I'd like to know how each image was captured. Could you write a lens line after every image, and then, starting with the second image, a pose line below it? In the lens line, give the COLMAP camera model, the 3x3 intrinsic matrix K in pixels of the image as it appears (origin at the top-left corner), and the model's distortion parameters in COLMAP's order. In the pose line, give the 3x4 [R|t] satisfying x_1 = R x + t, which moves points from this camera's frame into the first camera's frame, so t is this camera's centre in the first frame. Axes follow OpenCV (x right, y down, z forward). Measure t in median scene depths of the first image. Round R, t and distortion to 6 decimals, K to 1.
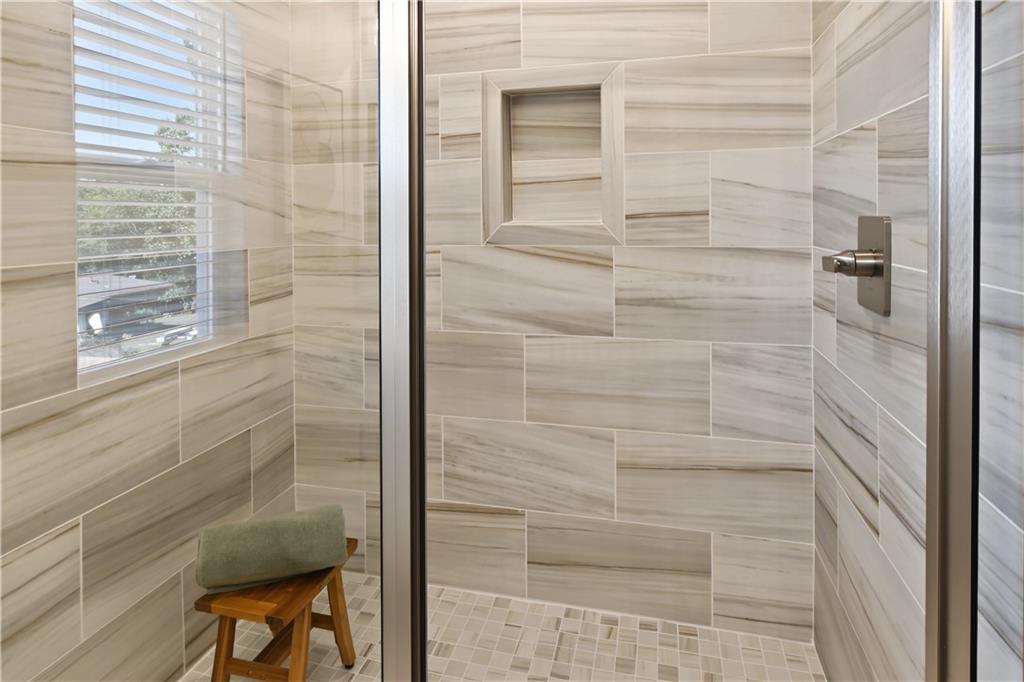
lens RADIAL K [[580.9, 0, 511.4], [0, 580.9, 217.1], [0, 0, 1]] dist [-0.003397, -0.001384]
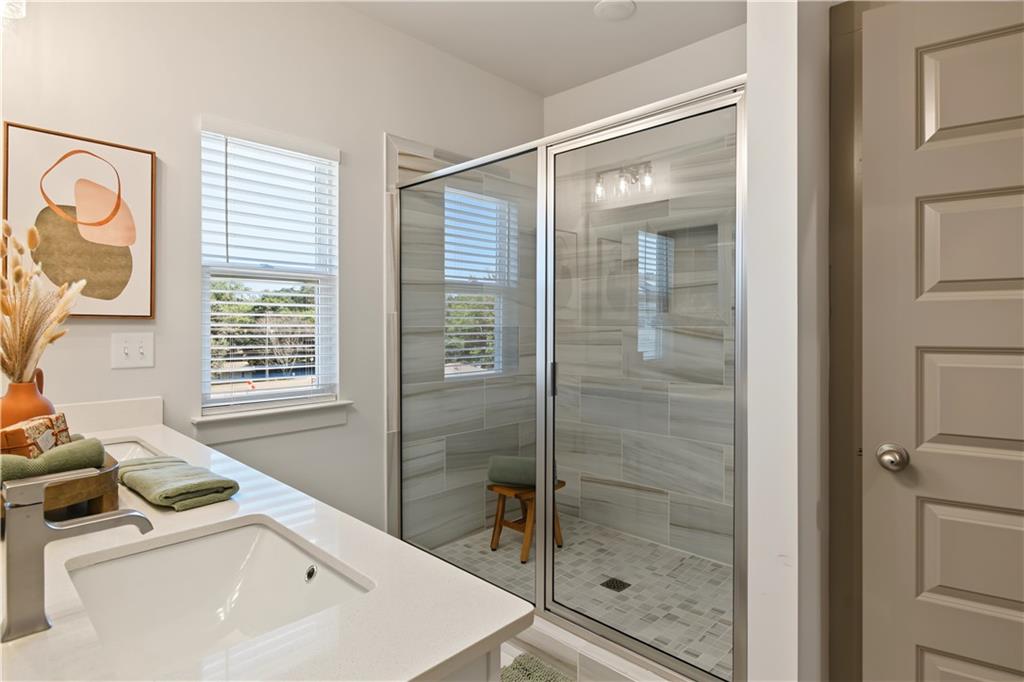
lens RADIAL K [[546.8, 0, 514.3], [0, 546.8, 324.5], [0, 0, 1]] dist [-0.003957, -0.000715]
pose [[0.868172, 0.007091, -0.496213, 0.406835], [-0.008259, 0.999966, -0.000159, 0.047850], [0.496195, 0.004236, 0.868201, -0.536301]]
